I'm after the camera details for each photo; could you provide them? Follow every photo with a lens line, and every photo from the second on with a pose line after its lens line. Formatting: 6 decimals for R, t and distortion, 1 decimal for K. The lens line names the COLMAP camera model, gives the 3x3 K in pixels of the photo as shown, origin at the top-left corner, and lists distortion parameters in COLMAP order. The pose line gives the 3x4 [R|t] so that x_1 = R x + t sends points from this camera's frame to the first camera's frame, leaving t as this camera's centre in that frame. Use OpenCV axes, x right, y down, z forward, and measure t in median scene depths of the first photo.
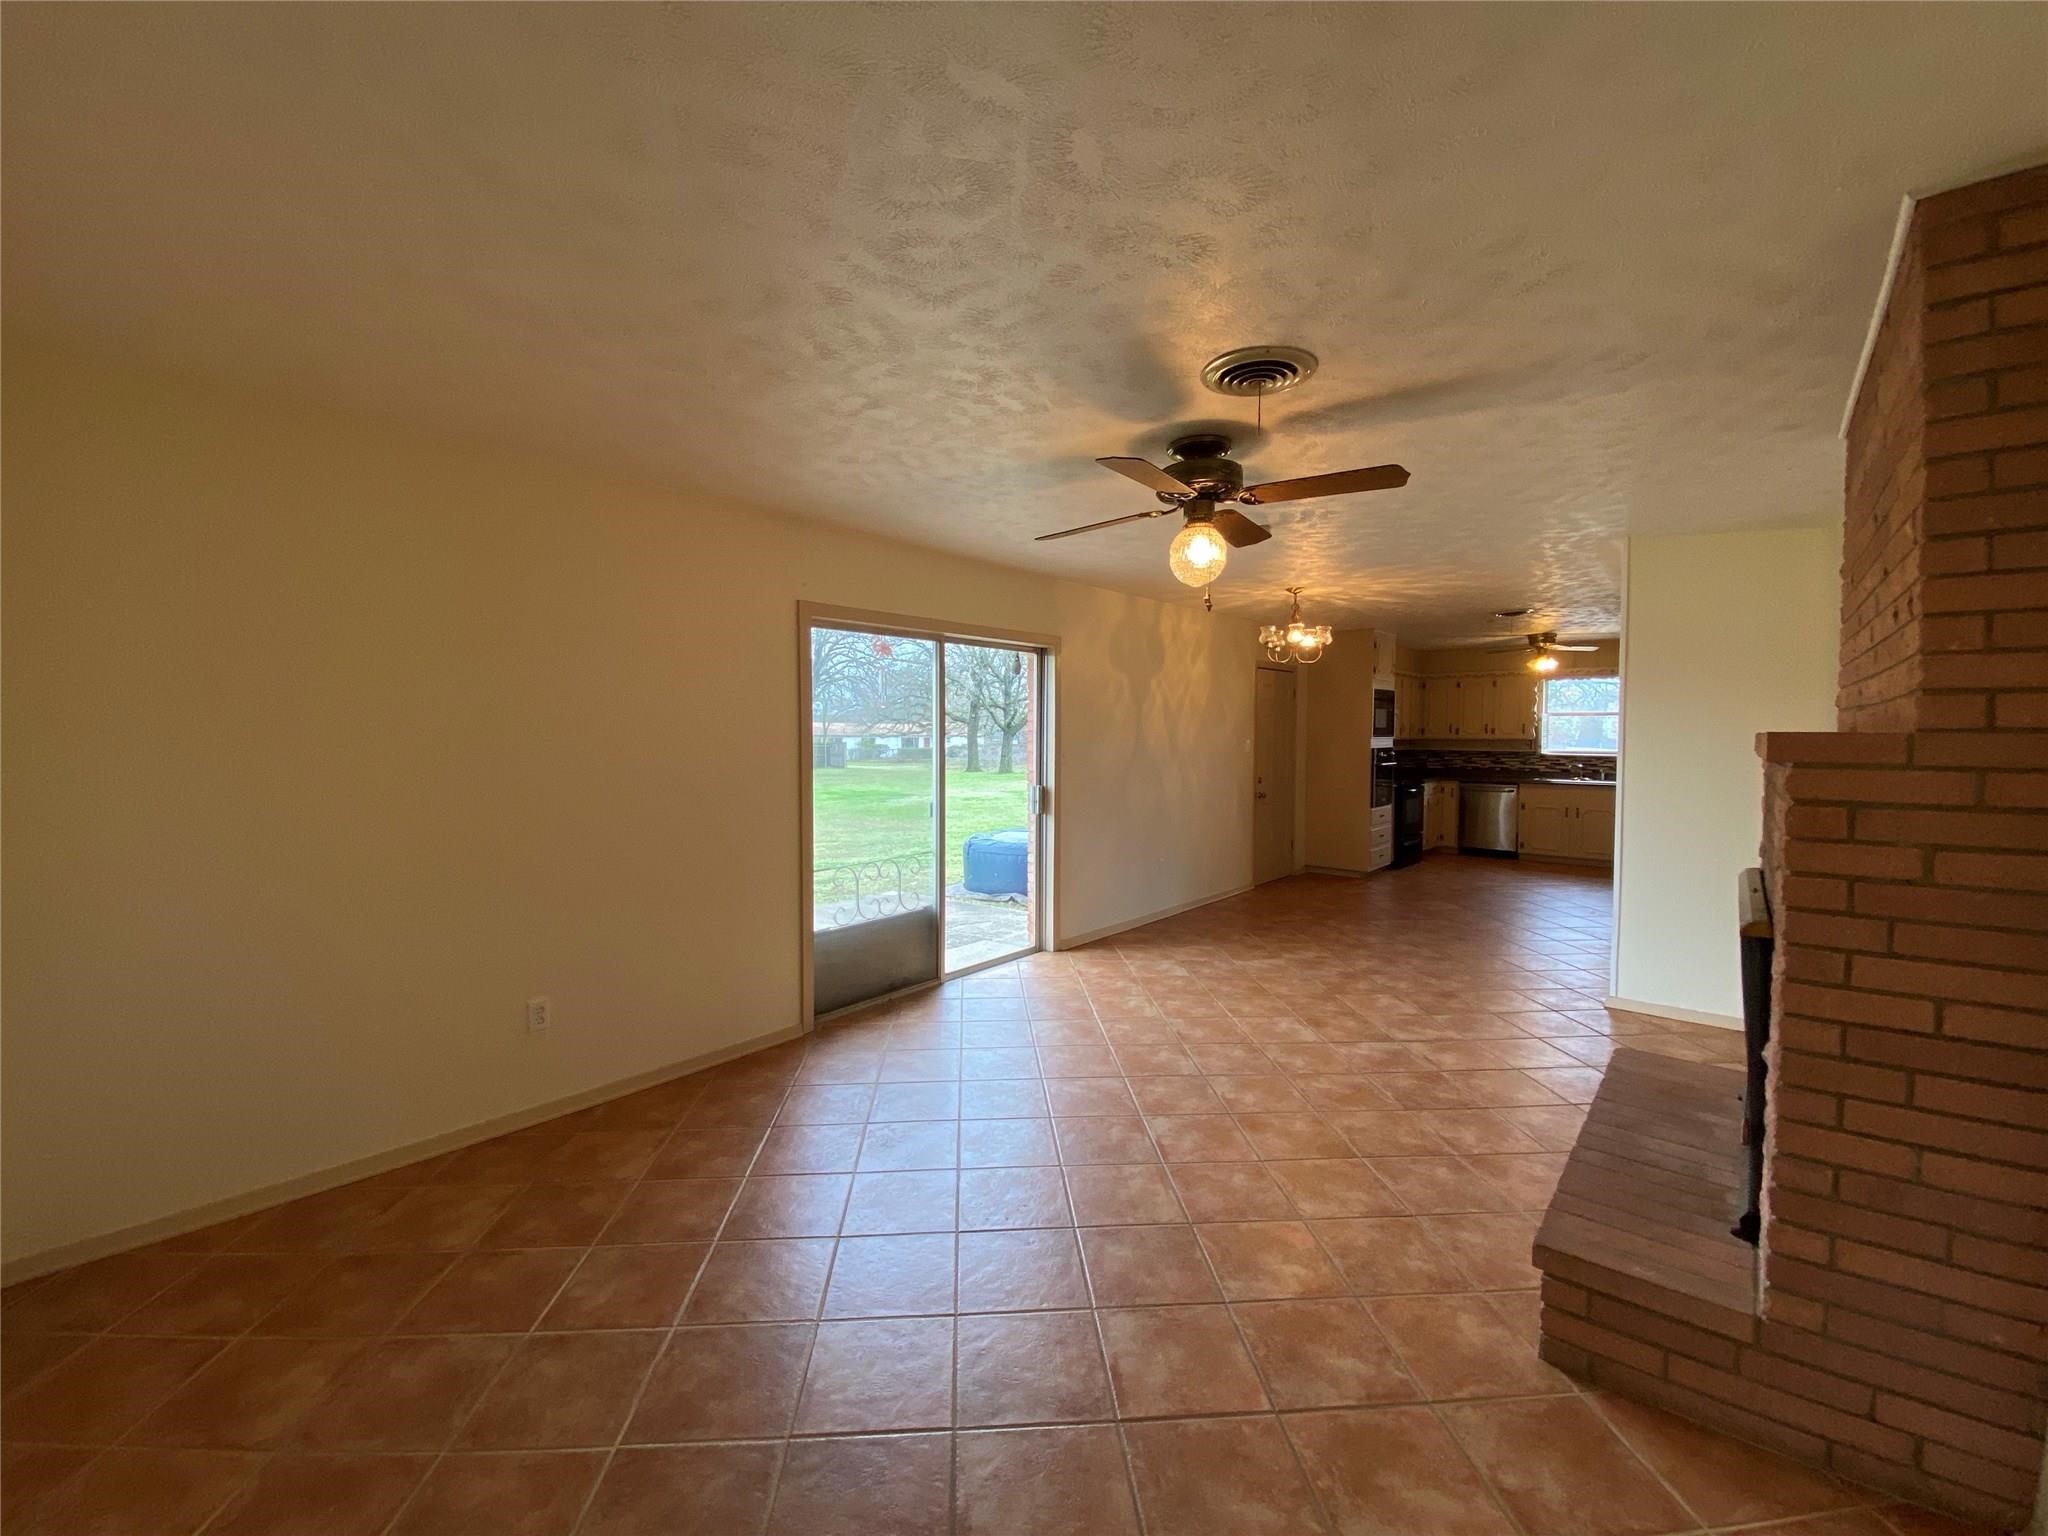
lens RADIAL K [[815.8, 0, 1026.6], [0, 815.8, 763.8], [0, 0, 1]] dist [0.039969, -0.035828]
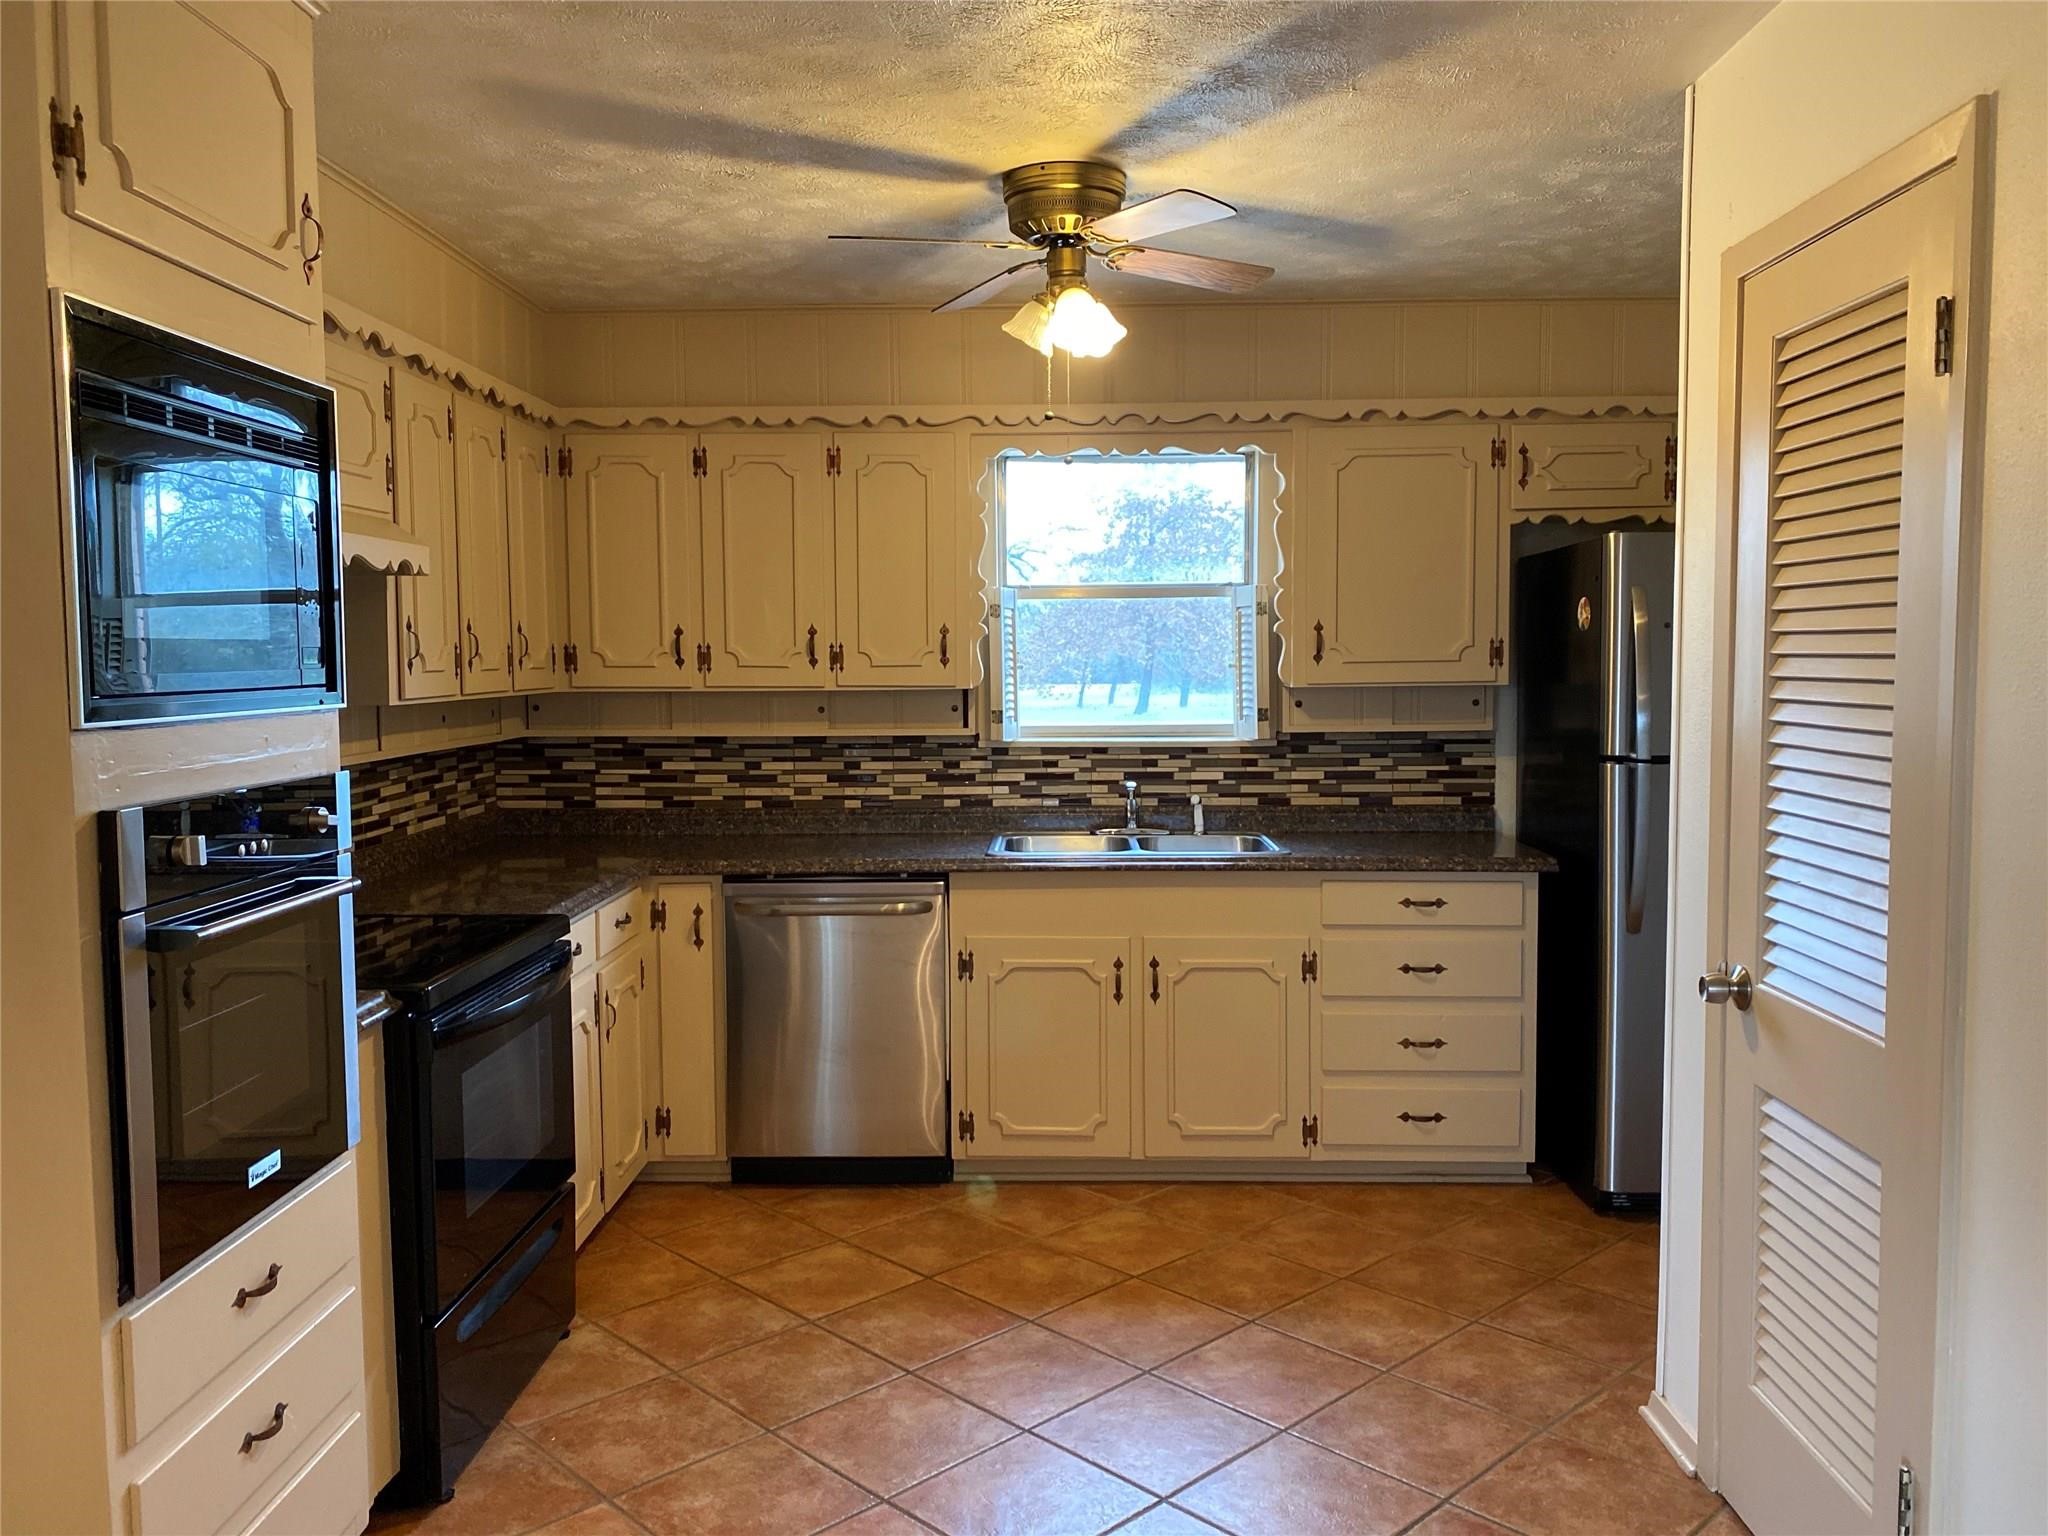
lens RADIAL K [[1546.3, 0, 1012.5], [0, 1546.3, 759.9], [0, 0, 1]] dist [0.047352, -0.062920]
pose [[0.773450, -0.053566, 0.631590, 0.620338], [0.035232, 0.998515, 0.041540, -0.051598], [-0.632877, -0.009877, 0.774189, 1.201927]]
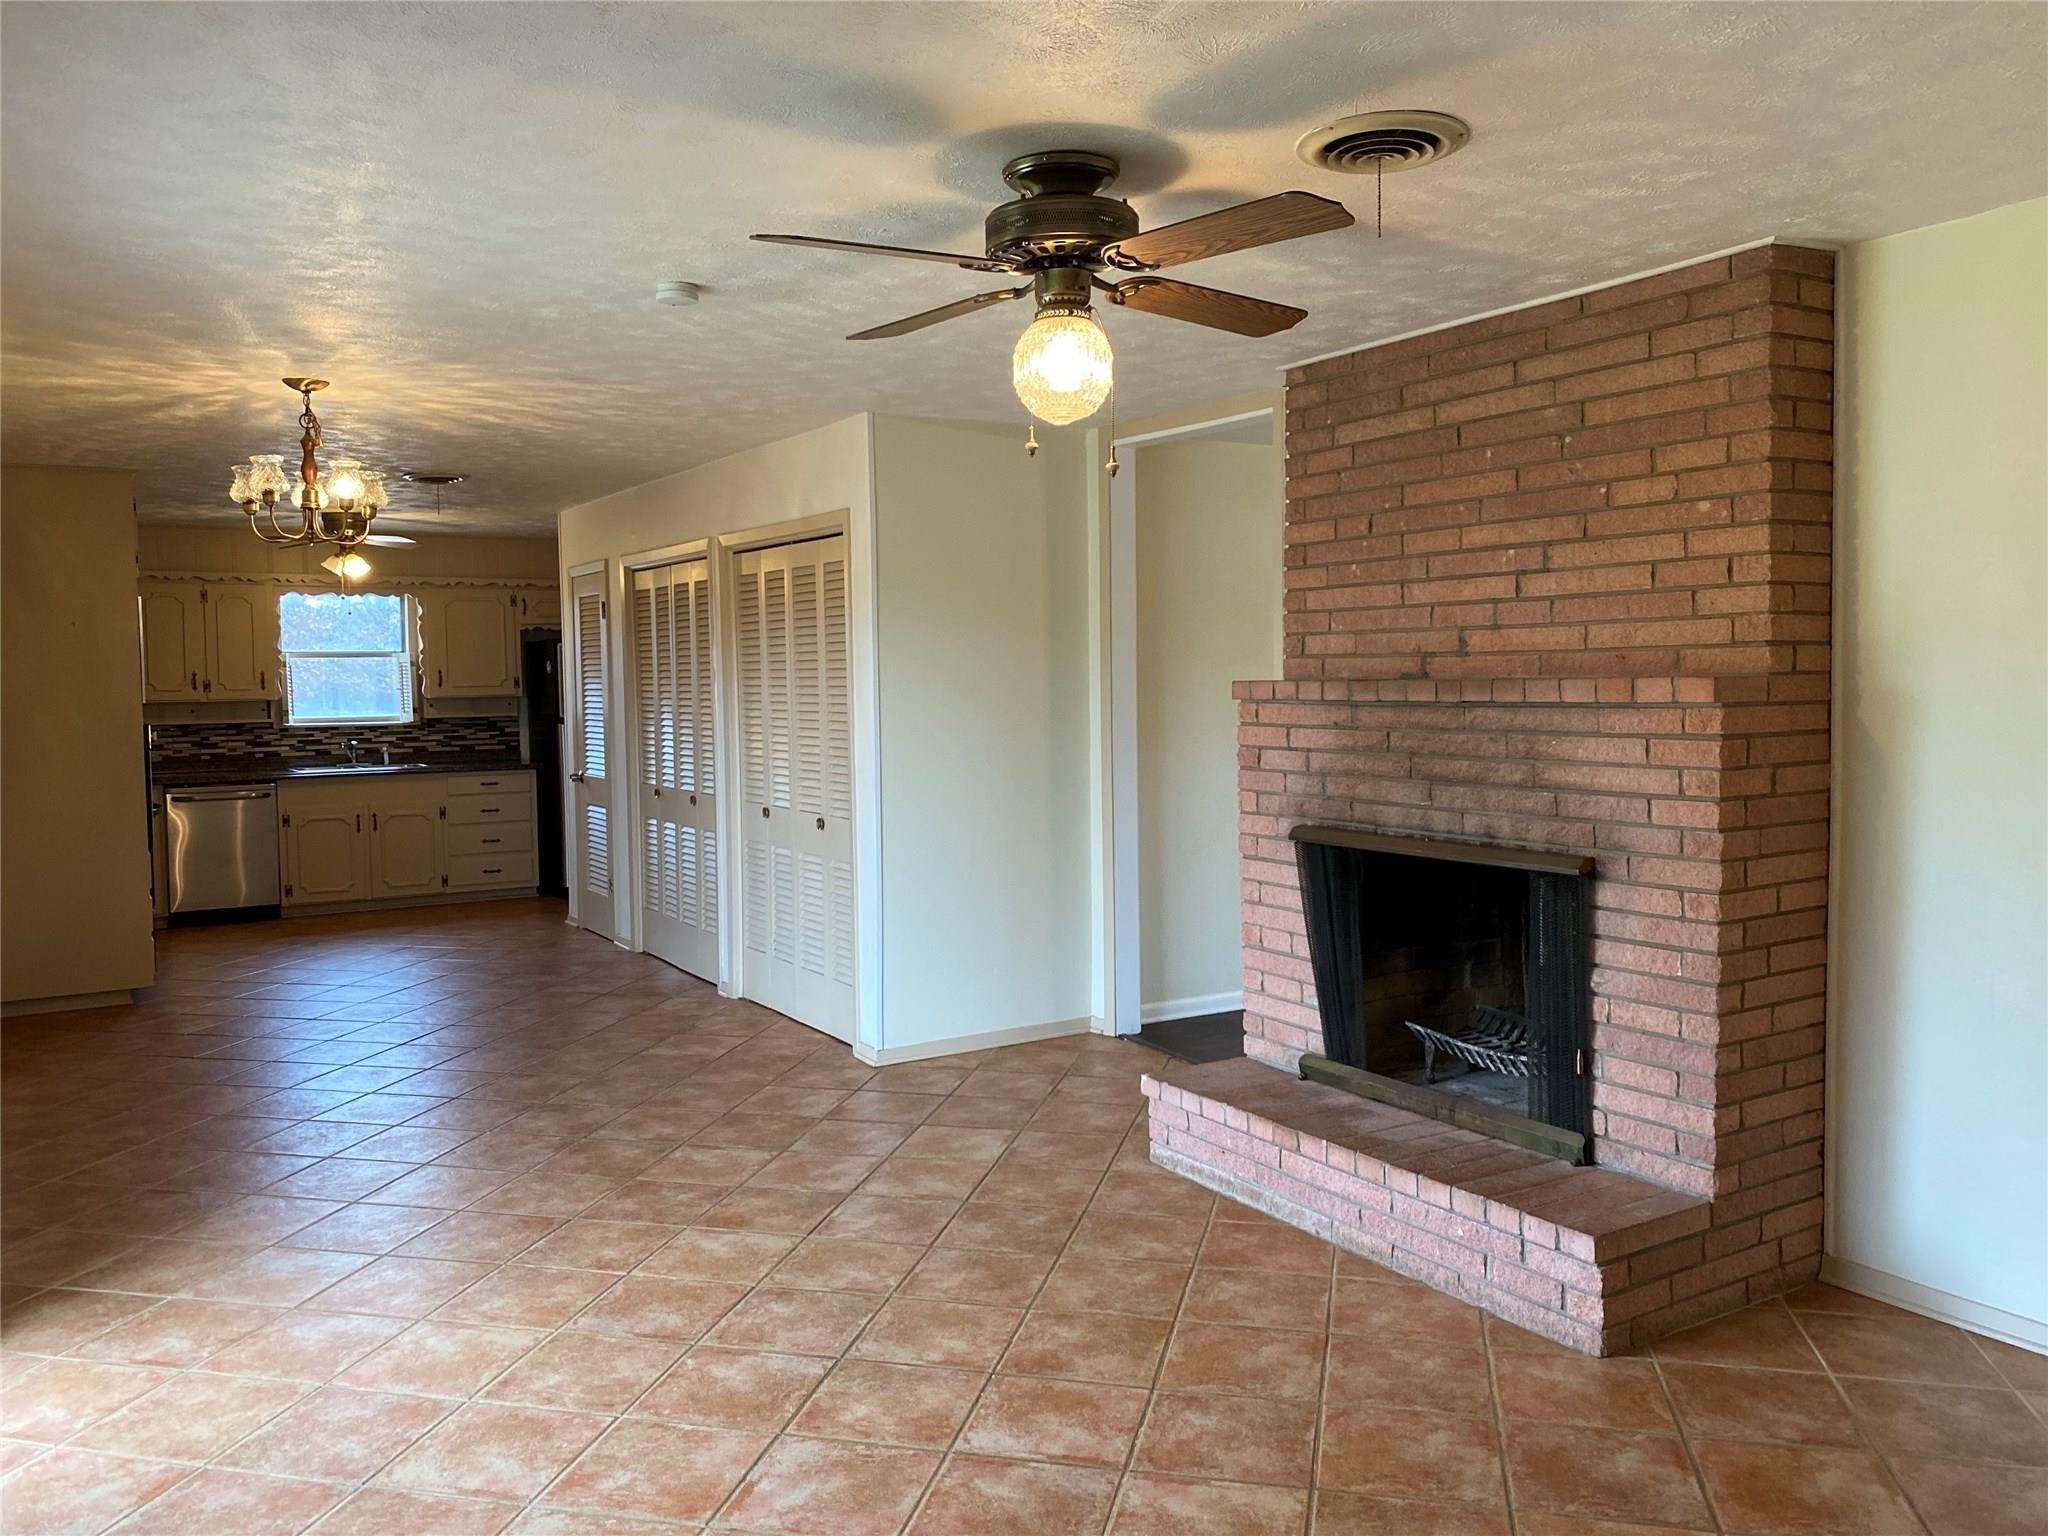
lens RADIAL K [[1546.3, 0, 1012.5], [0, 1546.3, 759.9], [0, 0, 1]] dist [0.047352, -0.062920]
pose [[0.298670, -0.059554, 0.952497, -0.457918], [0.051504, 0.997602, 0.046225, -0.023442], [-0.952966, 0.035252, 0.301021, 0.411854]]
